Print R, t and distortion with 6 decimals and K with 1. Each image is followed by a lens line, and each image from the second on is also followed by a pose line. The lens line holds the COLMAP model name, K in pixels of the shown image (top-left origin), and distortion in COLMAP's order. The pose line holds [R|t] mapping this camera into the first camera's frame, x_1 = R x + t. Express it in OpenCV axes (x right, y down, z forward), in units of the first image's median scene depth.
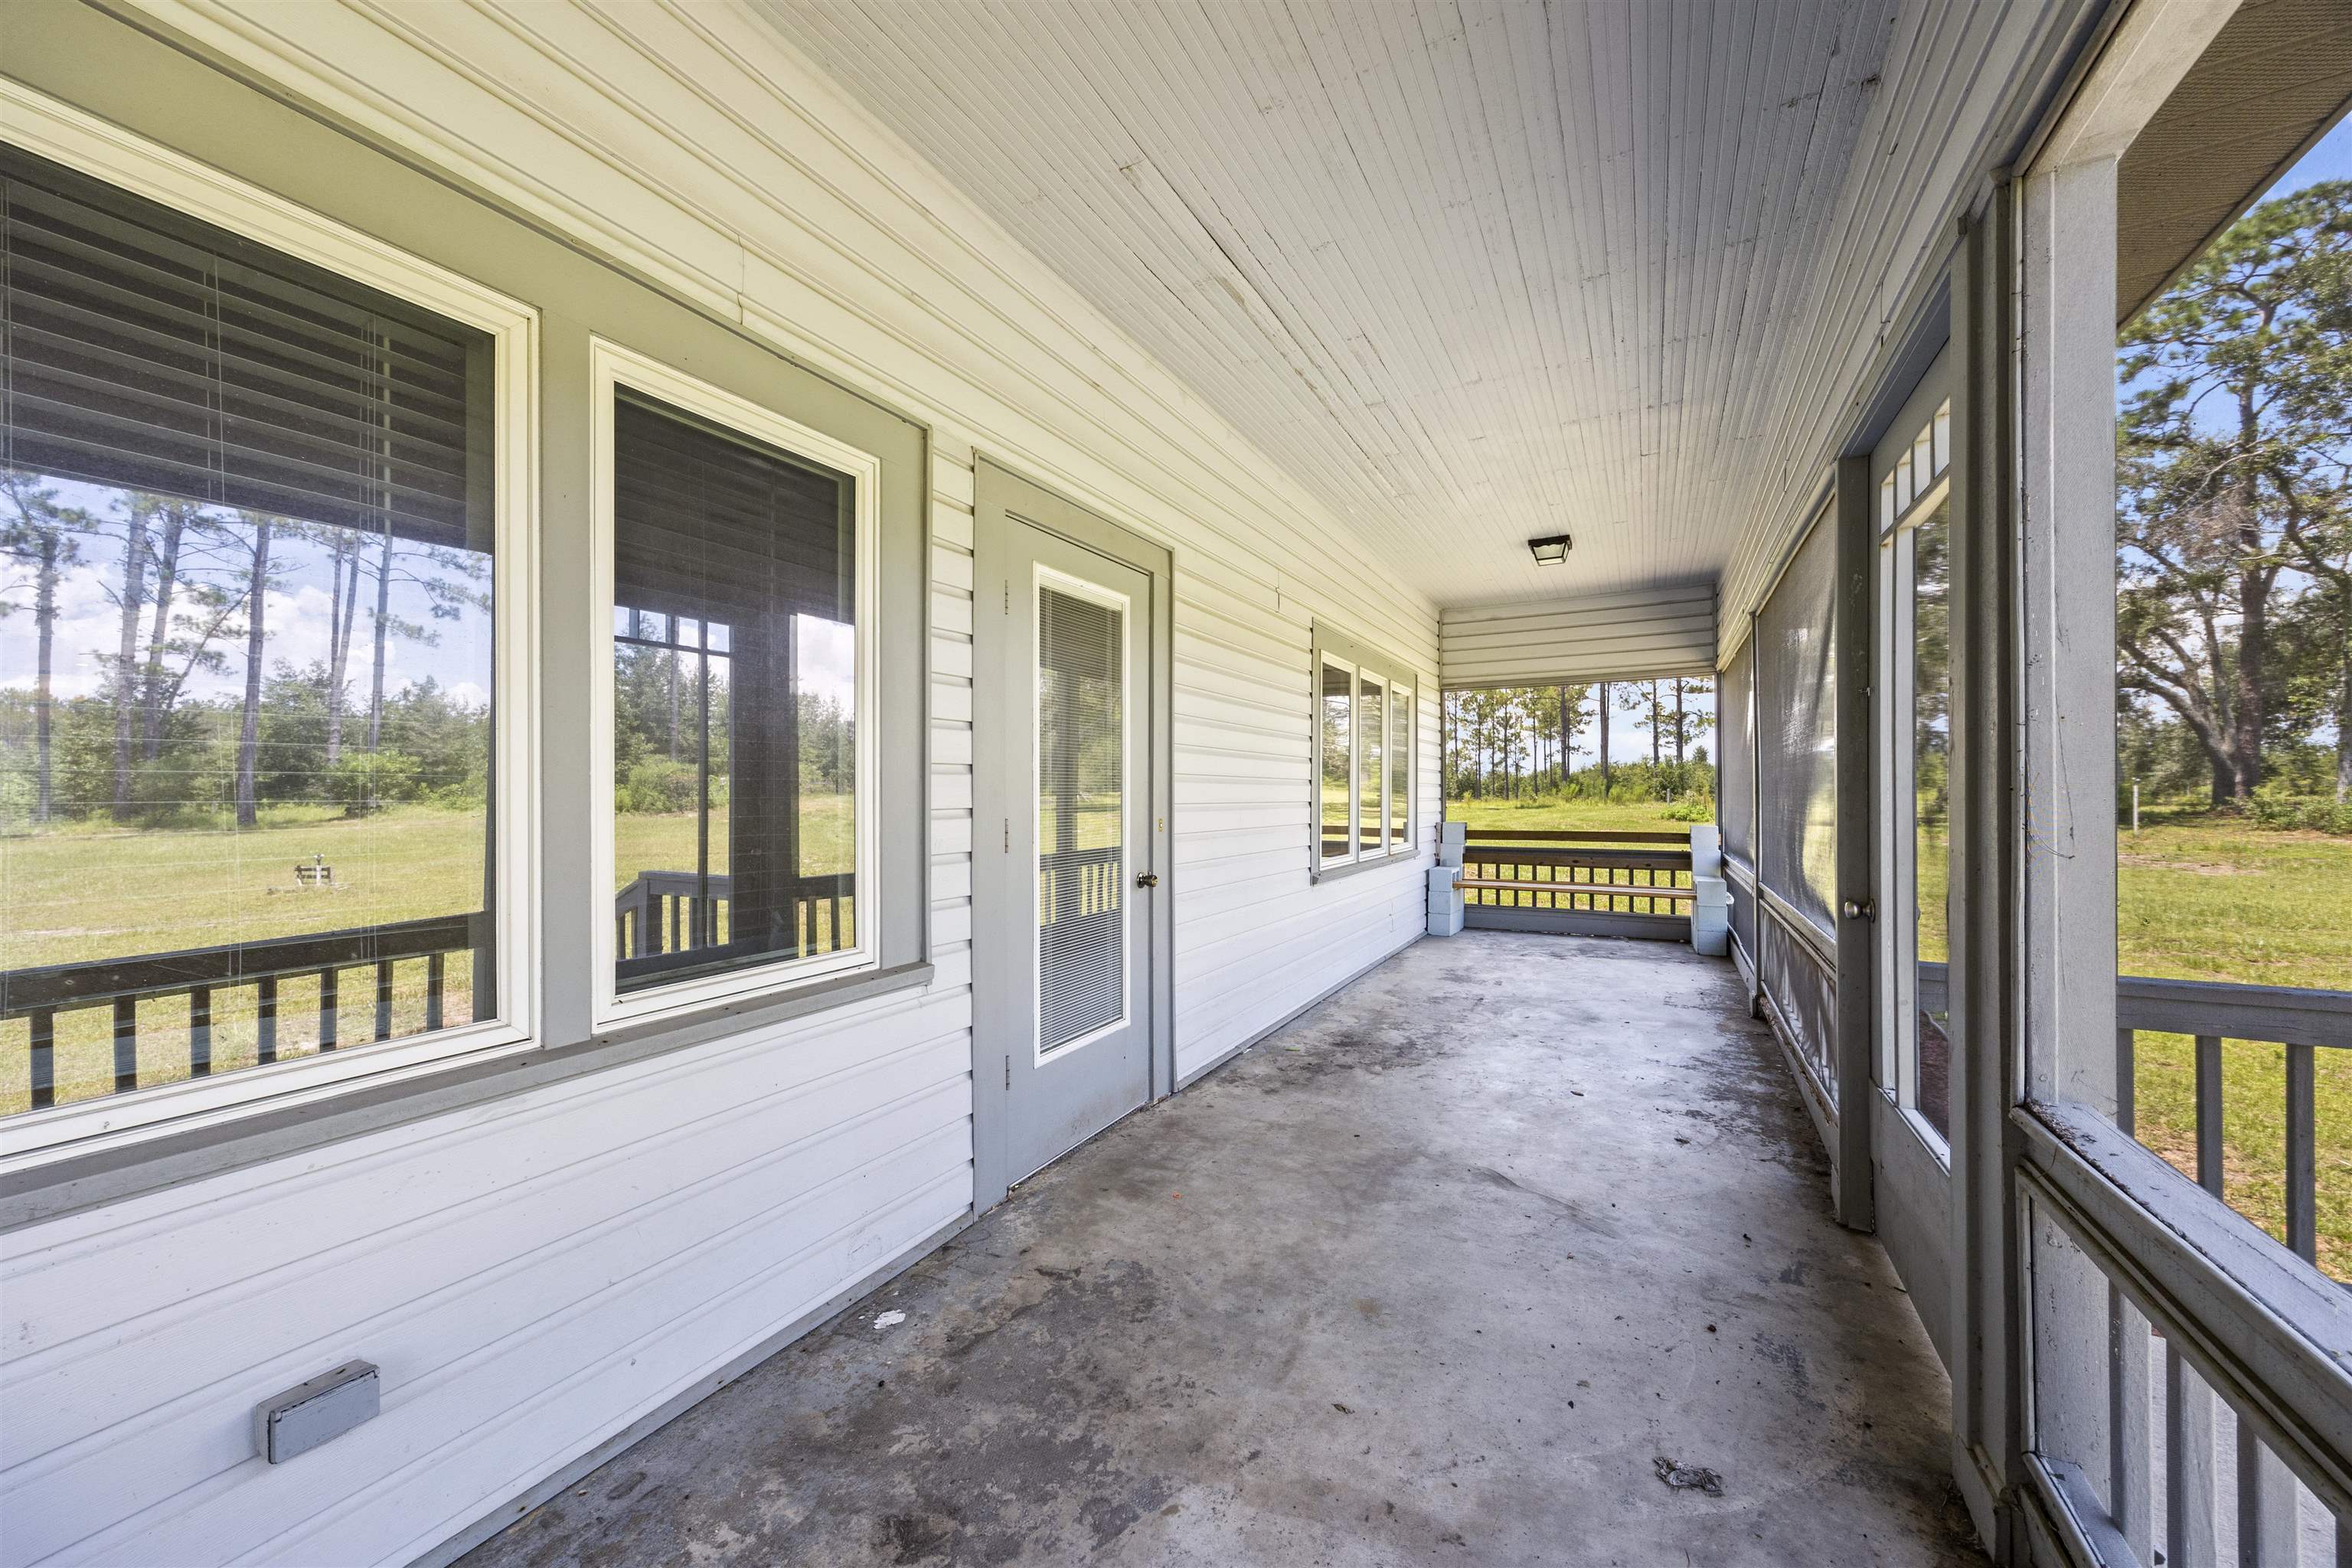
lens RADIAL K [[893.3, 0, 1182.8], [0, 893.3, 795.7], [0, 0, 1]] dist [0.005402, -0.000062]
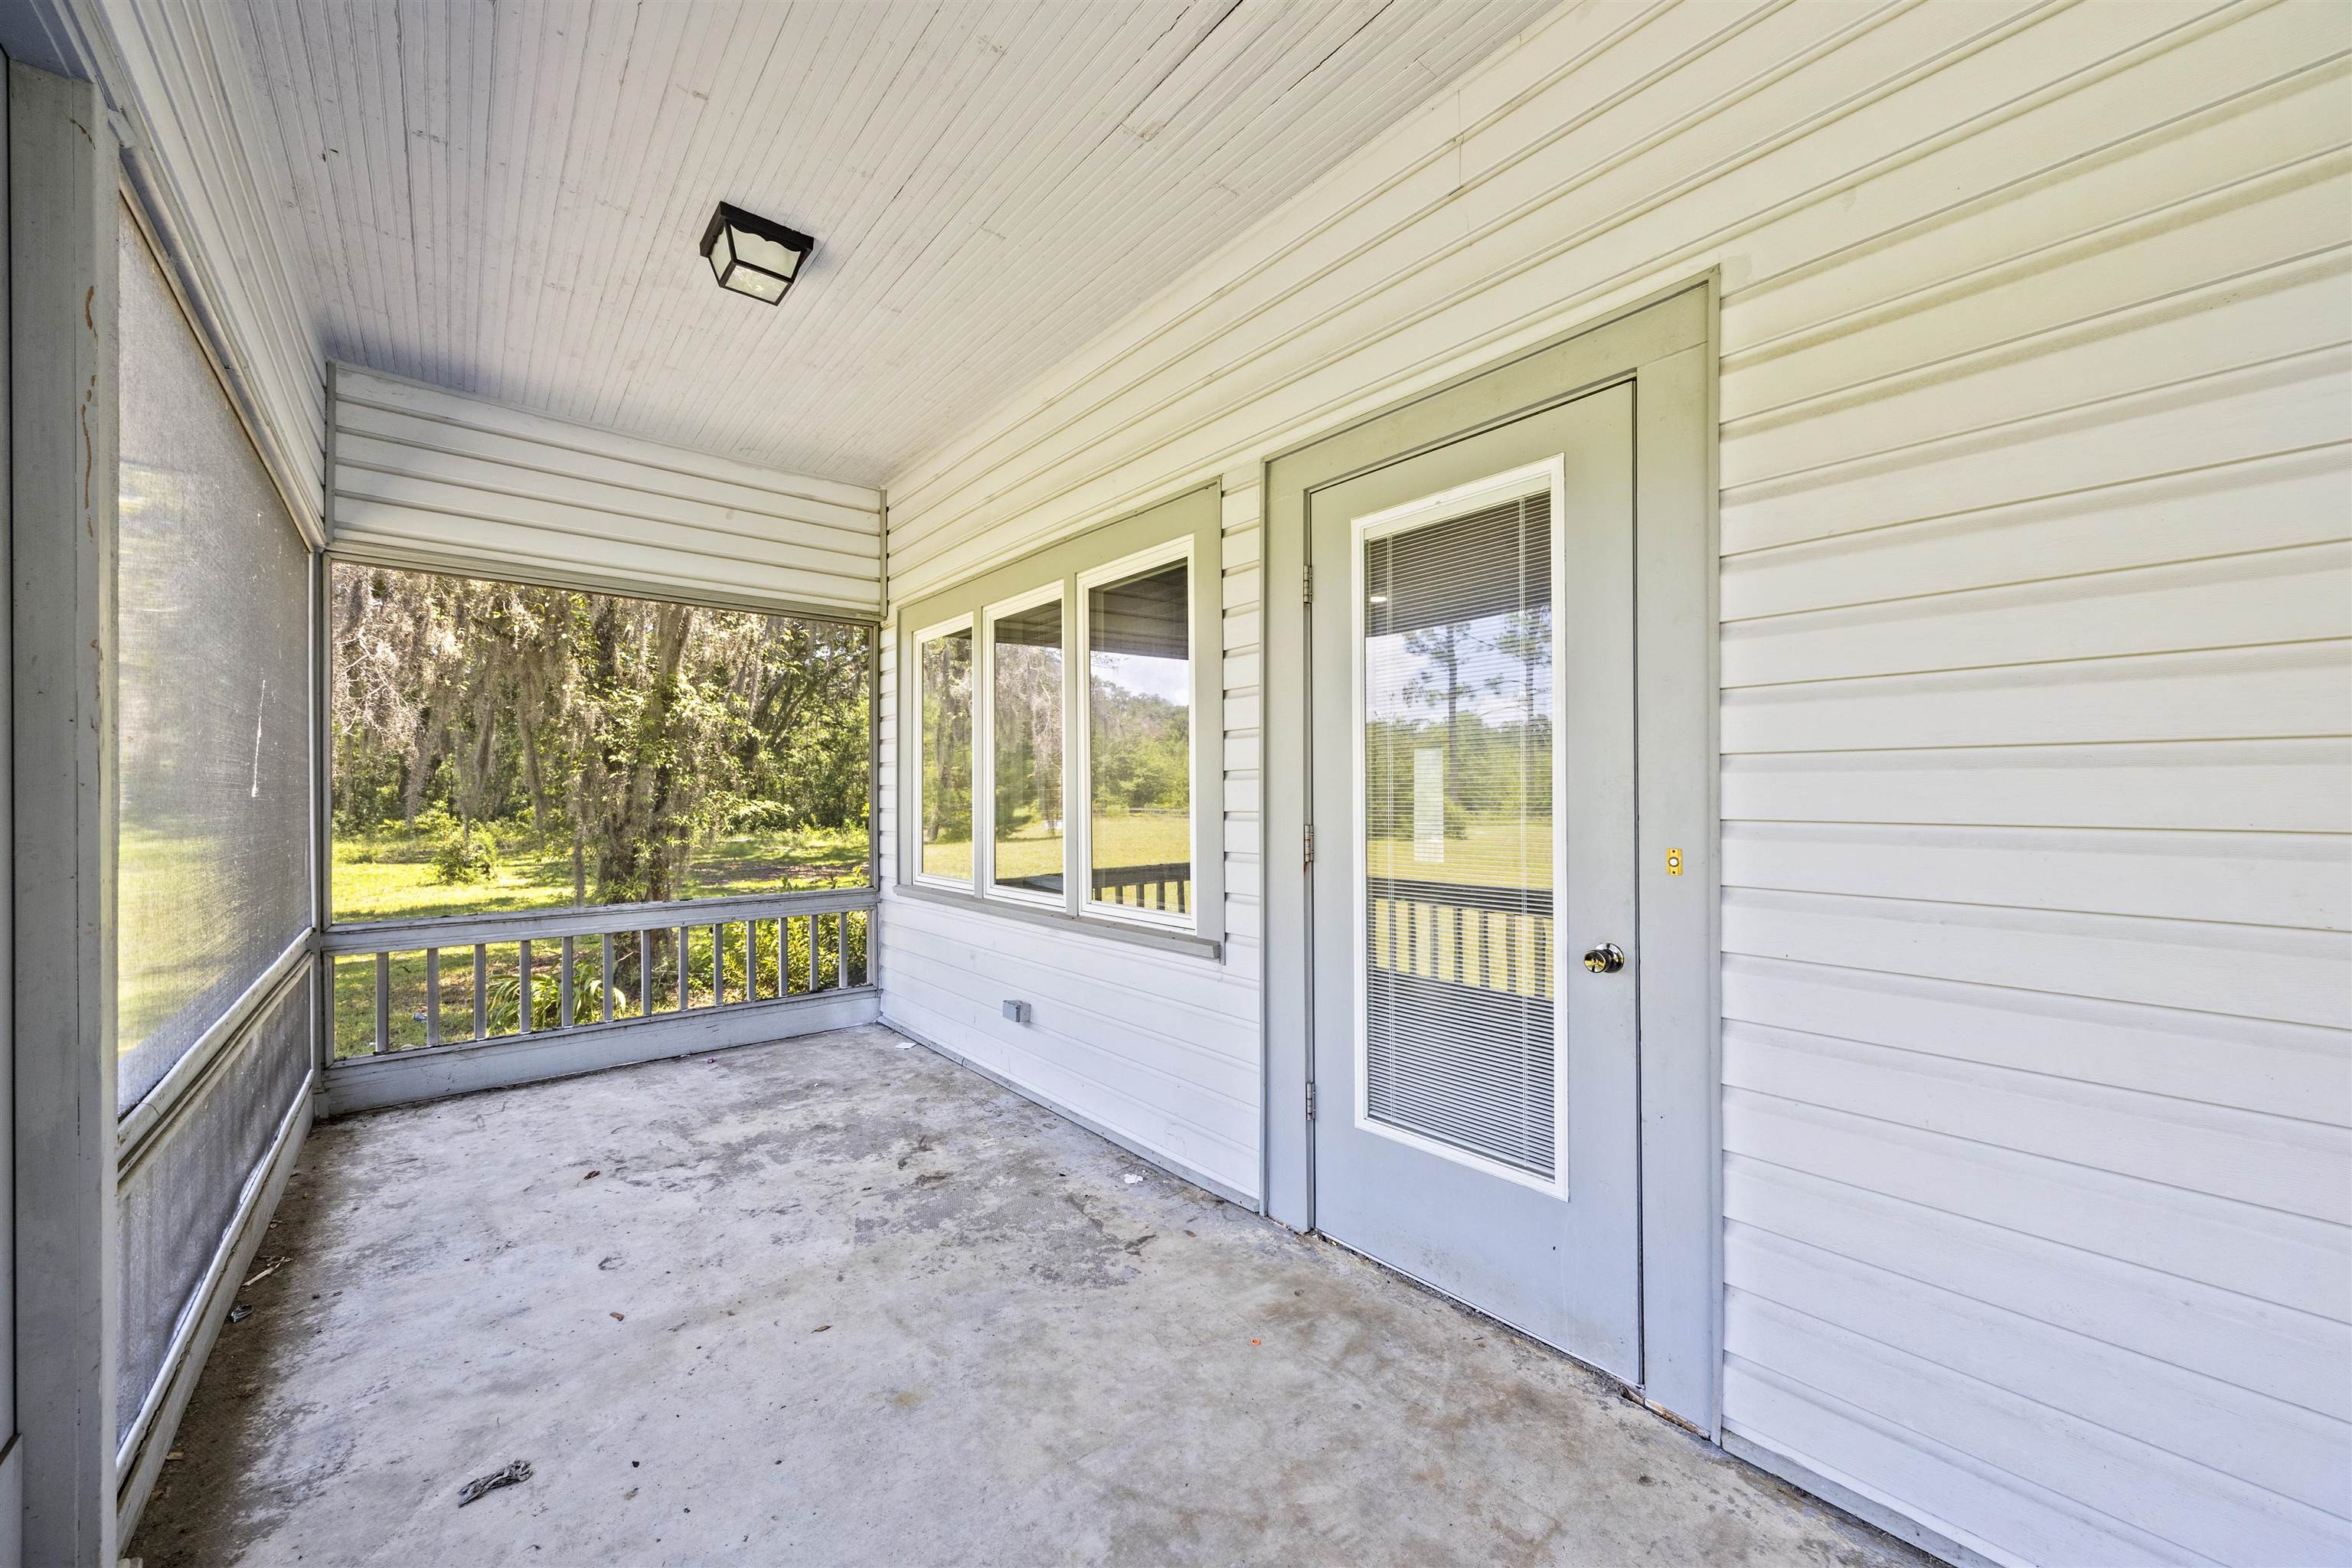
lens RADIAL K [[893.3, 0, 1182.8], [0, 893.3, 795.7], [0, 0, 1]] dist [0.005402, -0.000062]
pose [[-0.384553, 0.005336, -0.923088, 0.832175], [0.002384, 0.999986, 0.004788, -0.010749], [0.923100, -0.000360, -0.384560, 1.463333]]
